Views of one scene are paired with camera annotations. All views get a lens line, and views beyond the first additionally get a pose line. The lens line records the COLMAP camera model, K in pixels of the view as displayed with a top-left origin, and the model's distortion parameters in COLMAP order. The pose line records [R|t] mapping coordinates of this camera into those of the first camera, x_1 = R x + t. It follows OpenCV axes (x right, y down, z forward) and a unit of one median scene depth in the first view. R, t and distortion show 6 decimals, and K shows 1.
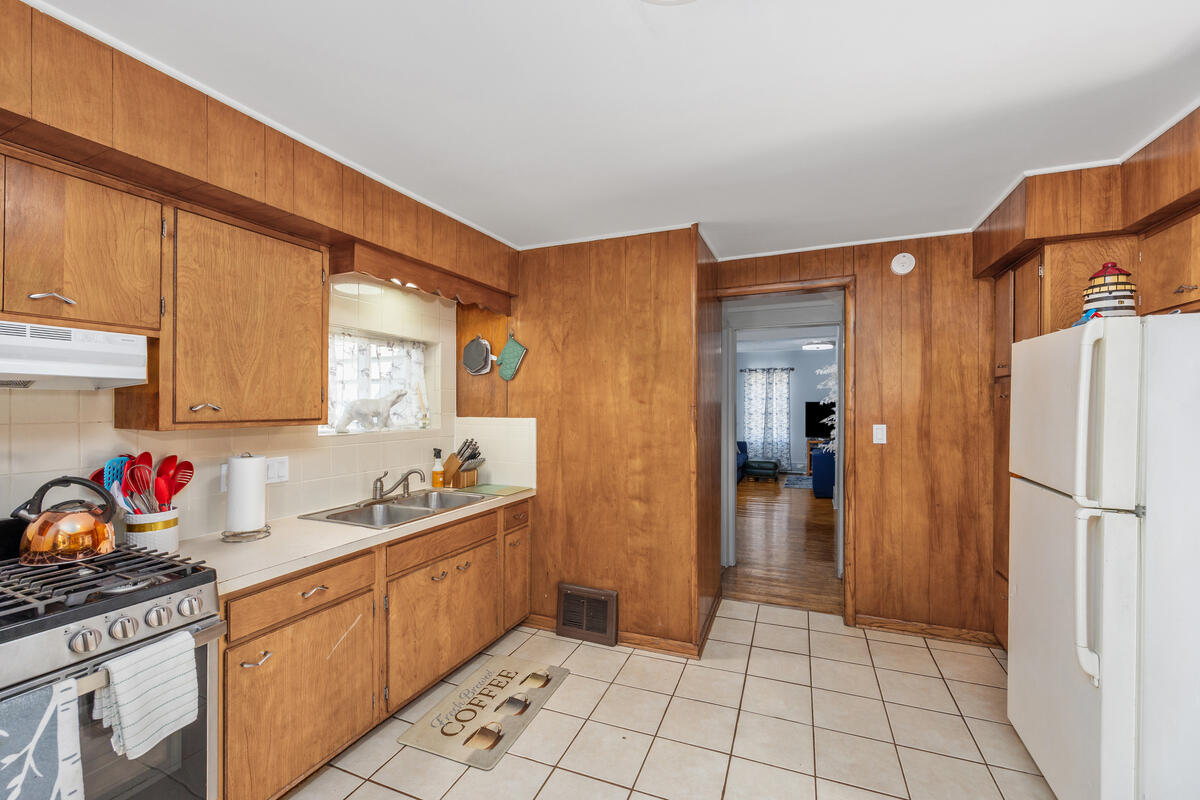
lens RADIAL K [[496.8, 0, 610.0], [0, 496.8, 408.1], [0, 0, 1]] dist [0.004880, -0.000195]
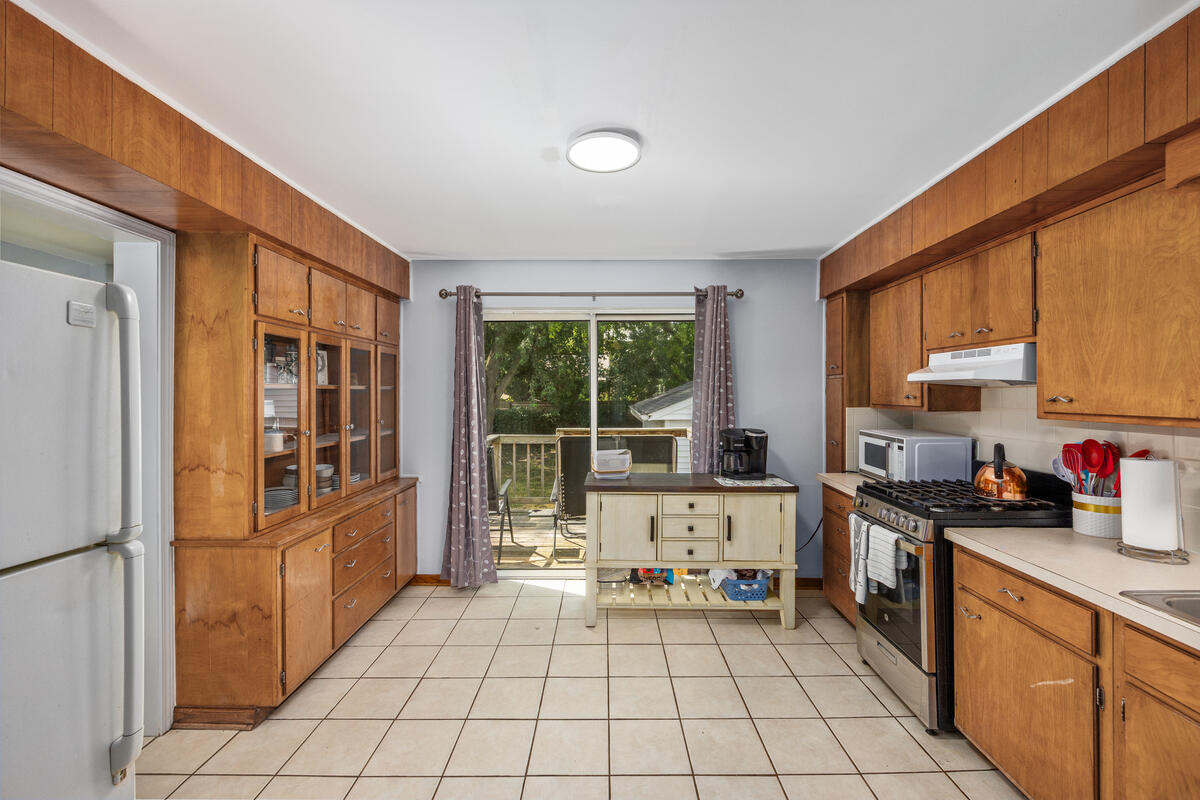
lens RADIAL K [[496.8, 0, 603.4], [0, 496.8, 395.9], [0, 0, 1]] dist [0.004880, -0.000195]
pose [[-0.936261, 0.000996, -0.351304, 0.295108], [-0.002906, 0.999940, 0.010580, -0.010776], [0.351293, 0.010926, -0.936202, 1.017445]]
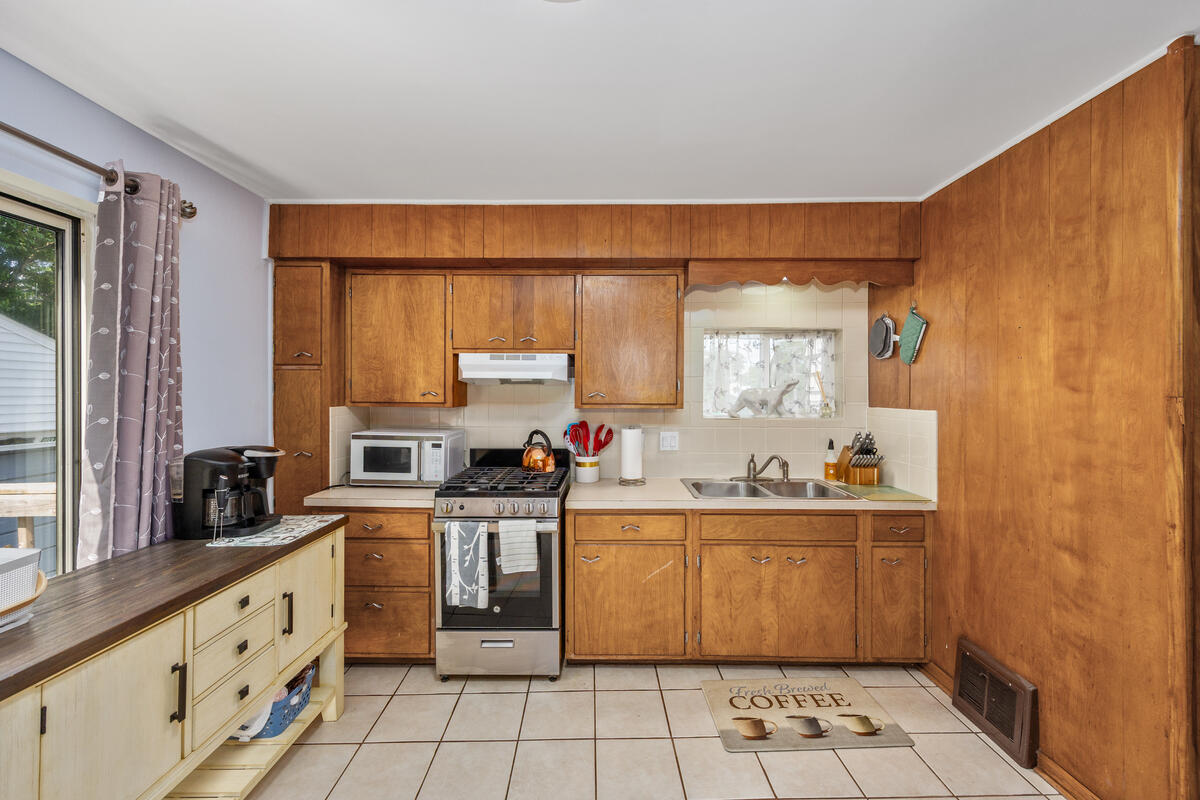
lens RADIAL K [[496.8, 0, 607.7], [0, 496.8, 395.8], [0, 0, 1]] dist [0.004880, -0.000195]
pose [[0.385100, 0.005626, -0.922858, 0.412438], [-0.008539, 0.999960, 0.002533, -0.001244], [0.922835, 0.006905, 0.385133, 0.257449]]
